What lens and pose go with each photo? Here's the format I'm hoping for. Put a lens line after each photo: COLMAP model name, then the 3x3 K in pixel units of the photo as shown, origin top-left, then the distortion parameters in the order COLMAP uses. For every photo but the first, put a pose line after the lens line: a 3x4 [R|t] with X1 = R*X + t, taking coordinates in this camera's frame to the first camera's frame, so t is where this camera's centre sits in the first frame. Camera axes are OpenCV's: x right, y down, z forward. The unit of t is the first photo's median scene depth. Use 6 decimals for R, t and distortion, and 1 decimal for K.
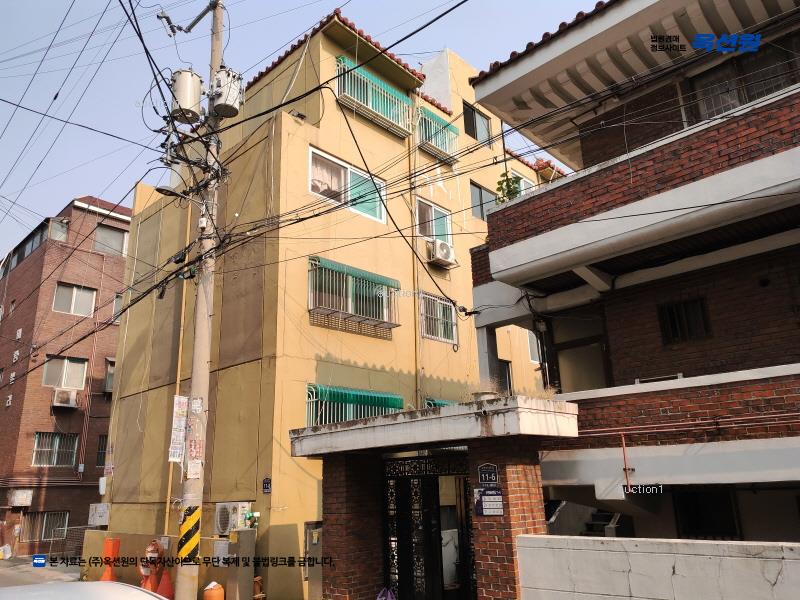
lens RADIAL K [[599.7, 0, 403.2], [0, 599.7, 303.8], [0, 0, 1]] dist [0.067787, -0.093526]
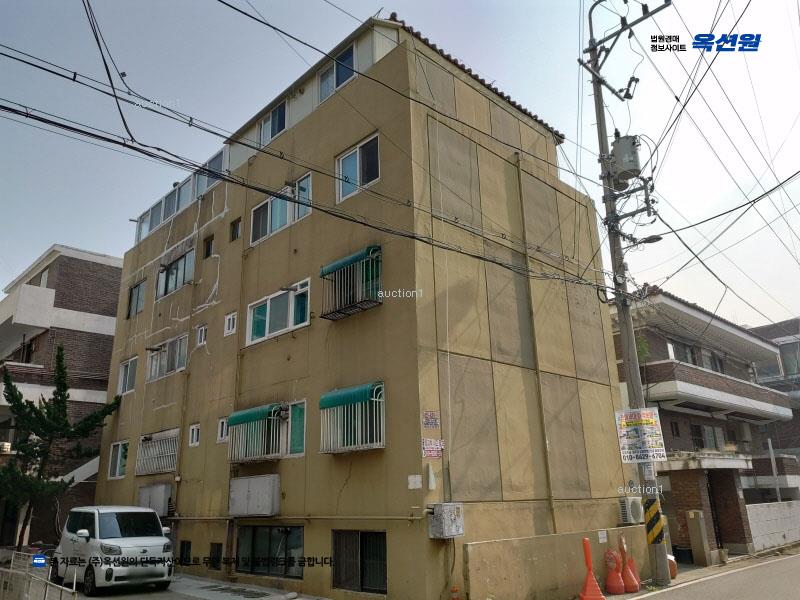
lens RADIAL K [[599.7, 0, 403.2], [0, 599.7, 303.8], [0, 0, 1]] dist [0.067787, -0.093526]
pose [[0.039987, 0.327373, 0.944049, -1.506631], [-0.264652, 0.914531, -0.305928, 0.434516], [-0.963514, -0.237612, 0.123209, 1.282841]]
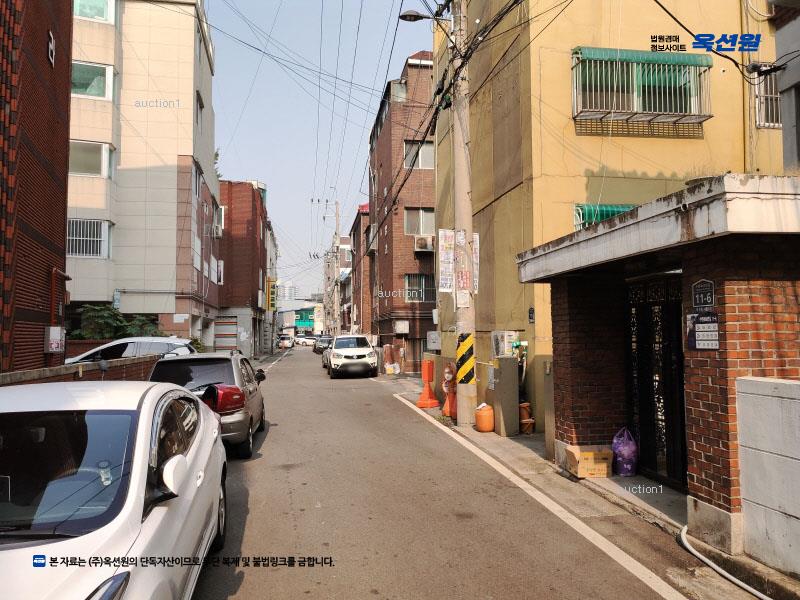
lens RADIAL K [[599.7, 0, 403.2], [0, 599.7, 303.8], [0, 0, 1]] dist [0.067787, -0.093526]
pose [[0.789240, -0.005362, -0.614061, 0.197467], [0.161417, 0.966609, 0.199025, 0.063405], [0.592490, -0.256198, 0.763752, 0.165287]]
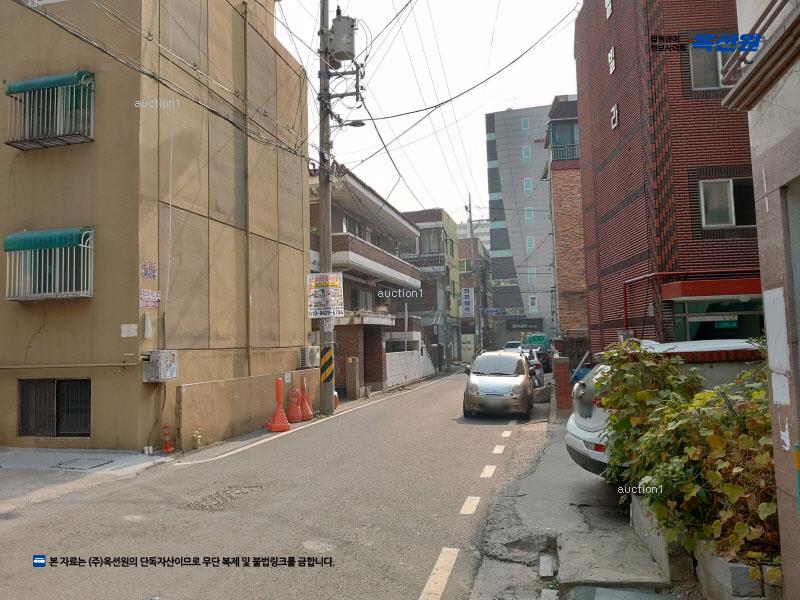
lens RADIAL K [[599.7, 0, 403.2], [0, 599.7, 303.8], [0, 0, 1]] dist [0.067787, -0.093526]
pose [[-0.495271, 0.097082, 0.863297, -1.551804], [-0.210018, 0.950880, -0.227418, 0.475838], [-0.842970, -0.293942, -0.450554, 1.379503]]
